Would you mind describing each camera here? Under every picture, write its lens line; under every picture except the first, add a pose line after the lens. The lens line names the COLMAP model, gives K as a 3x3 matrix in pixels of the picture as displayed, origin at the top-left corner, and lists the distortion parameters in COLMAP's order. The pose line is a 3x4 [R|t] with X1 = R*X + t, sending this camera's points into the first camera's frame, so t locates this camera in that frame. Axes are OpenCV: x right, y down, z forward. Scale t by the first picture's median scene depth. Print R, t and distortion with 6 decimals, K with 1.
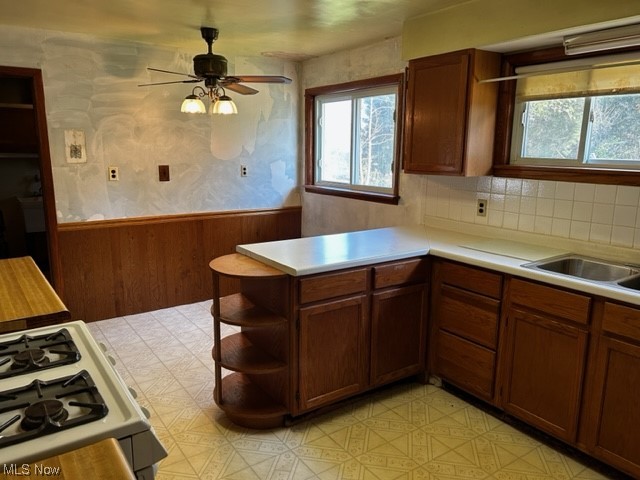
lens RADIAL K [[479.2, 0, 318.6], [0, 479.2, 241.2], [0, 0, 1]] dist [0.039895, -0.029038]
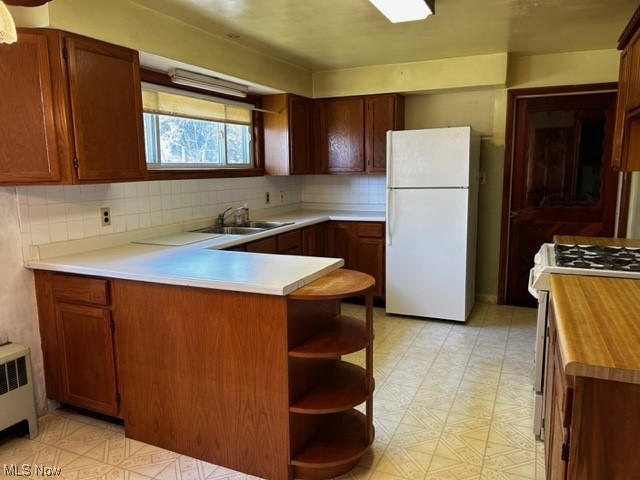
lens RADIAL K [[479.2, 0, 322.2], [0, 479.2, 240.9], [0, 0, 1]] dist [0.039895, -0.029038]
pose [[-0.509225, -0.139643, 0.849229, -0.645345], [0.171273, 0.950569, 0.259007, -0.187032], [-0.843419, 0.277343, -0.460136, 1.044525]]
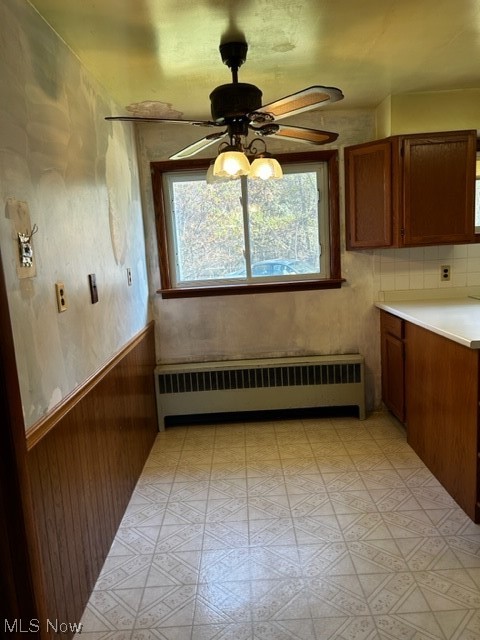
lens RADIAL K [[479.2, 0, 239.8], [0, 479.2, 321.2], [0, 0, 1]] dist [0.039895, -0.029038]
pose [[0.566209, -0.175253, 0.805415, -0.830686], [0.224276, 0.973025, 0.054057, -0.124209], [-0.793163, 0.150027, 0.590241, 0.701283]]
